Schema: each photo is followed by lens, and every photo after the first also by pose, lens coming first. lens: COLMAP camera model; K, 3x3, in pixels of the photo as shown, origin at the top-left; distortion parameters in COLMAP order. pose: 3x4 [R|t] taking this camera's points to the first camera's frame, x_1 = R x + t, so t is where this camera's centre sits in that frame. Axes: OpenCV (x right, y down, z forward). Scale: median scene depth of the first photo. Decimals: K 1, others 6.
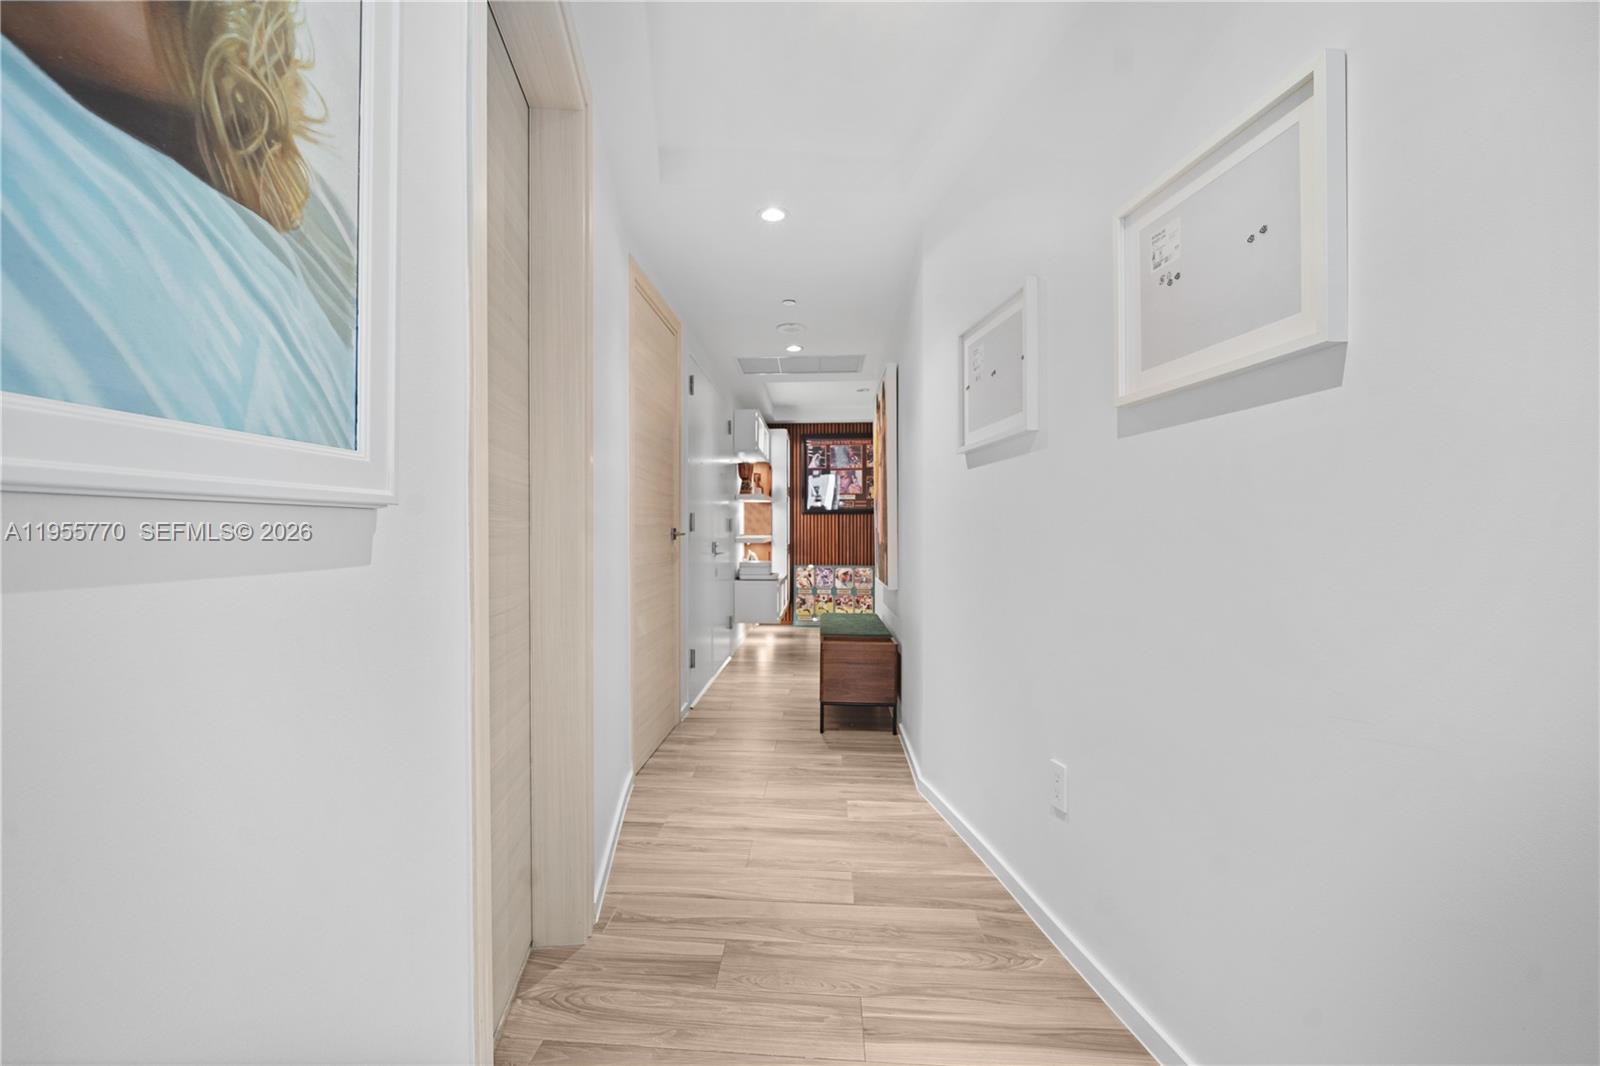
lens RADIAL K [[711.7, 0, 794.6], [0, 711.7, 529.7], [0, 0, 1]] dist [-0.003077, -0.000082]
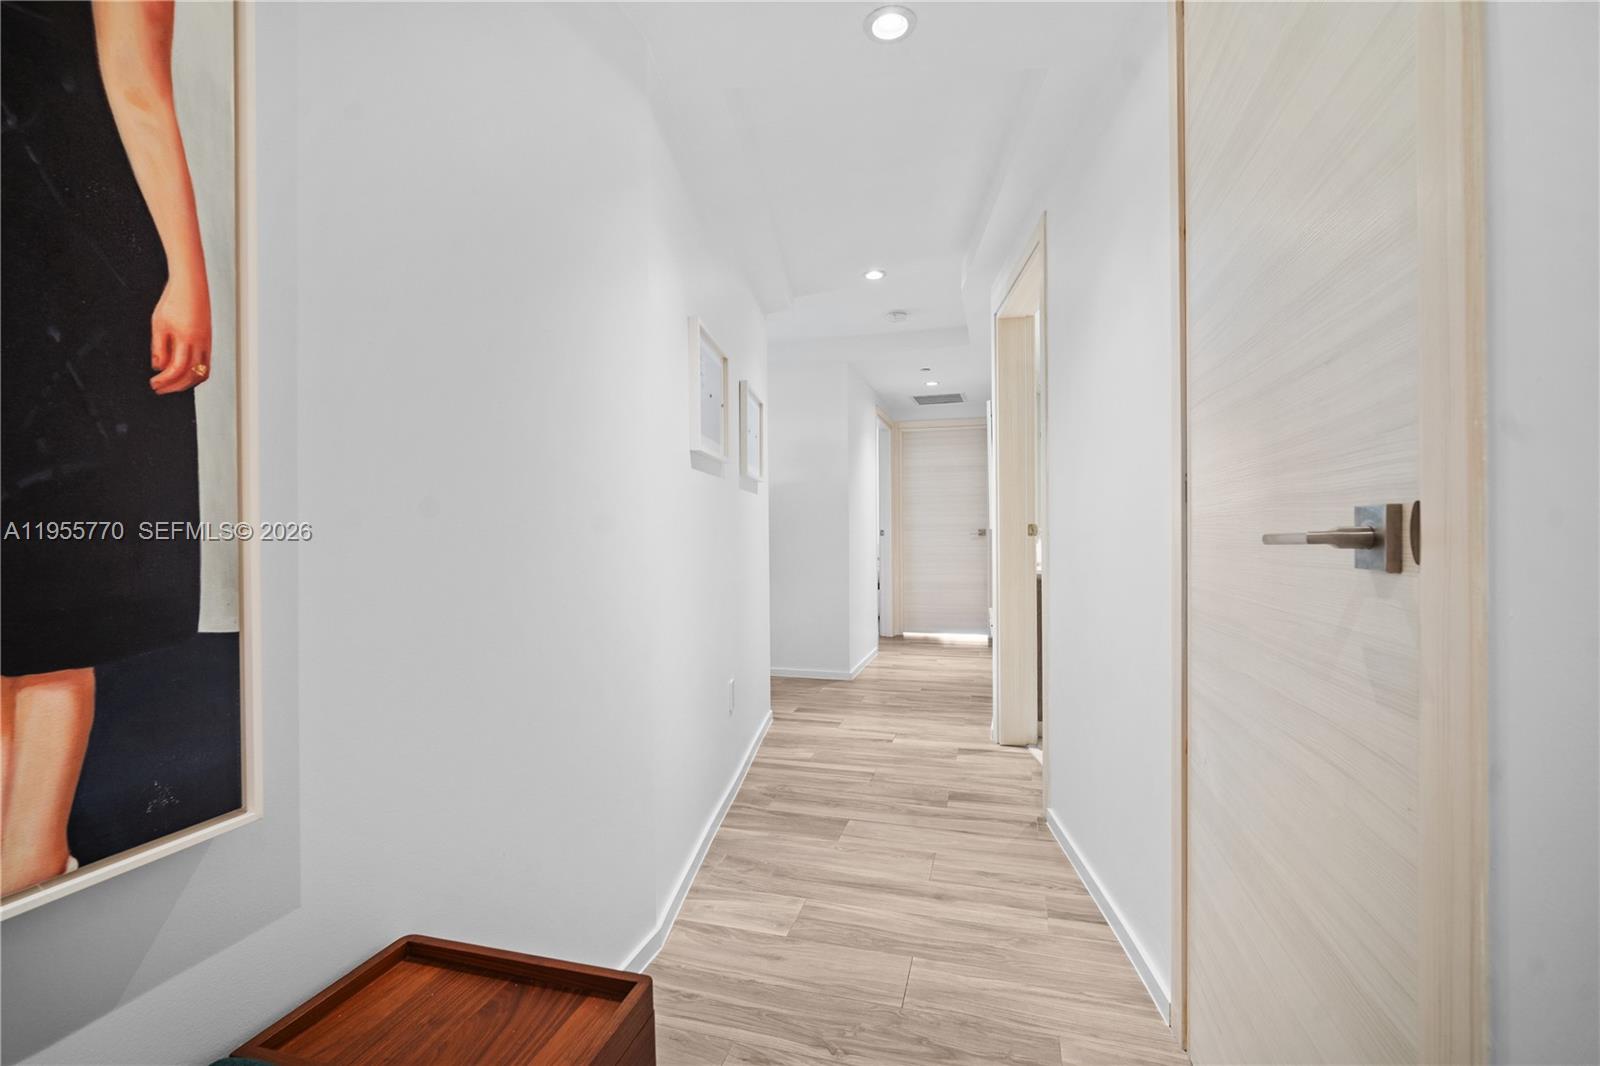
lens RADIAL K [[711.7, 0, 794.6], [0, 711.7, 529.7], [0, 0, 1]] dist [-0.003077, -0.000082]
pose [[-0.970932, 0.011751, 0.239068, -0.125404], [0.010378, 0.999922, -0.007001, 0.004255], [-0.239131, -0.004317, -0.970978, 2.108089]]
